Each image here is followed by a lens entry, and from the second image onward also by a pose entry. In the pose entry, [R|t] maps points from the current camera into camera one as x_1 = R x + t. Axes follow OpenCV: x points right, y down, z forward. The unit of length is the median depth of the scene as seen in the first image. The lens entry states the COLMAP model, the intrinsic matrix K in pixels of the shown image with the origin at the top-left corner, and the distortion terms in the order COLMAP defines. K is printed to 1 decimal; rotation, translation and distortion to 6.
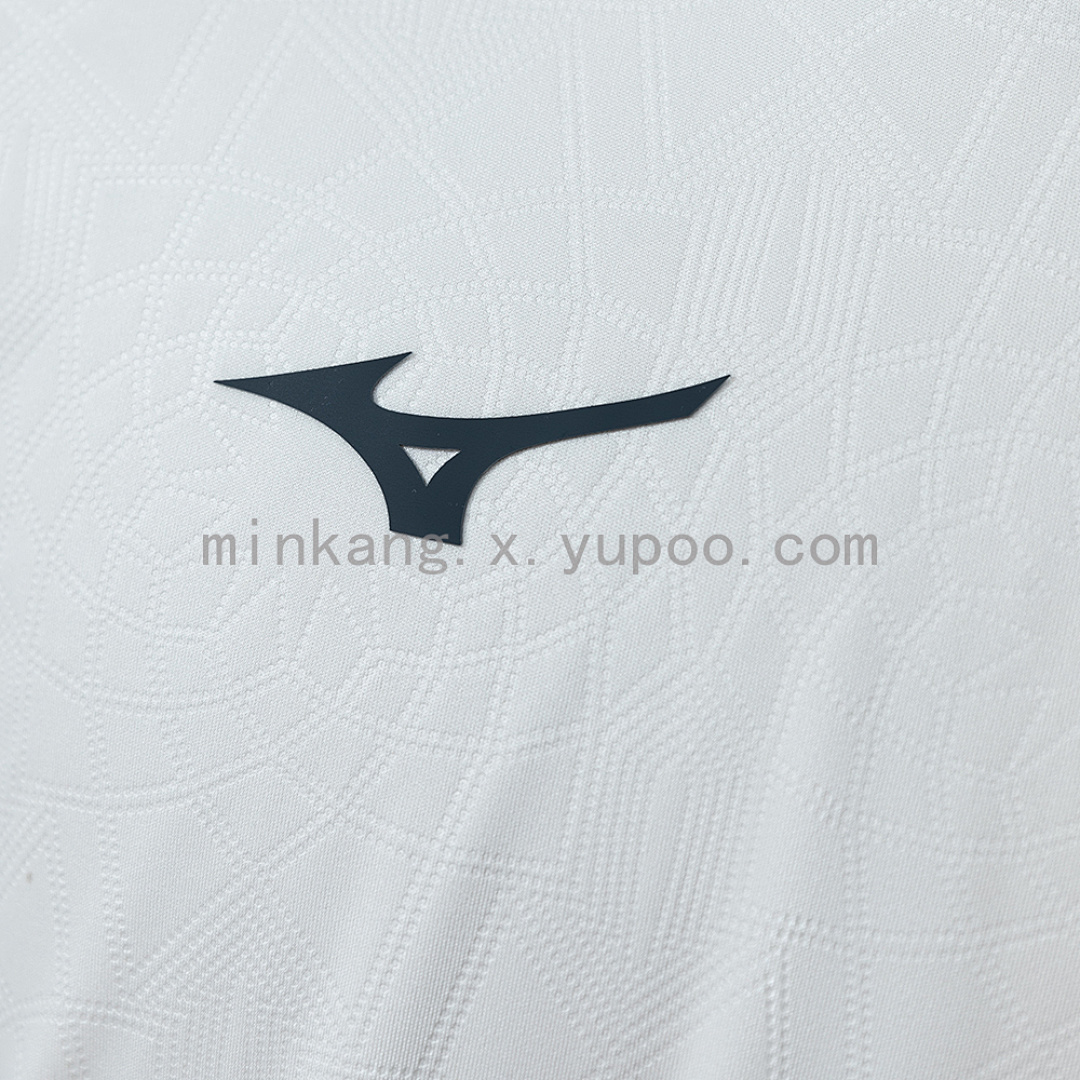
lens RADIAL K [[3464.0, 0, 540.0], [0, 3464.0, 540.0], [0, 0, 1]] dist [-0.026078, -0.427250]
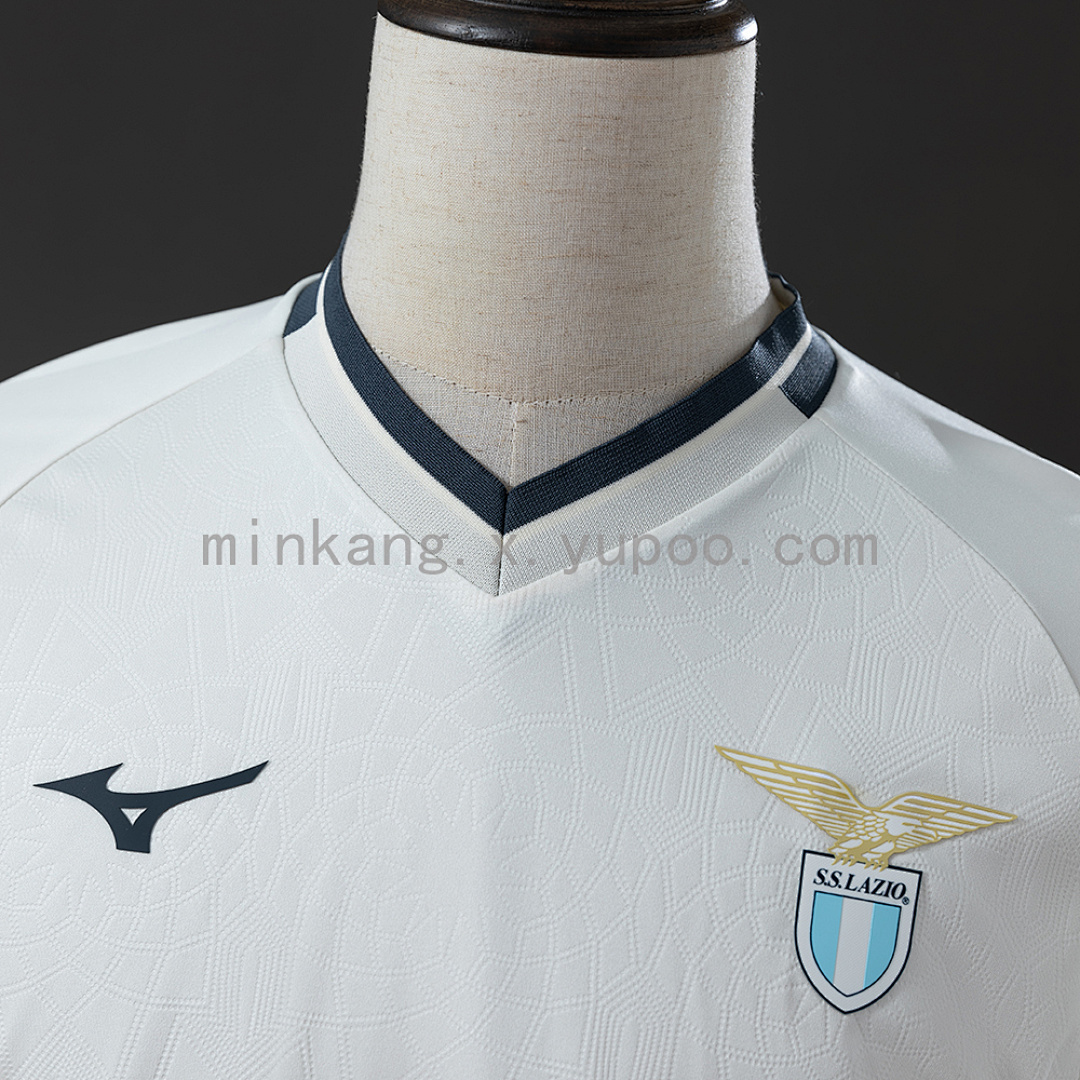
lens RADIAL K [[2738.3, 0, 540.0], [0, 2738.3, 540.0], [0, 0, 1]] dist [-0.027799, 0.017440]
pose [[0.995688, -0.092723, 0.002606, 0.231096], [0.092417, 0.989194, -0.113815, 0.024971], [0.007975, 0.113565, 0.993499, -0.685425]]
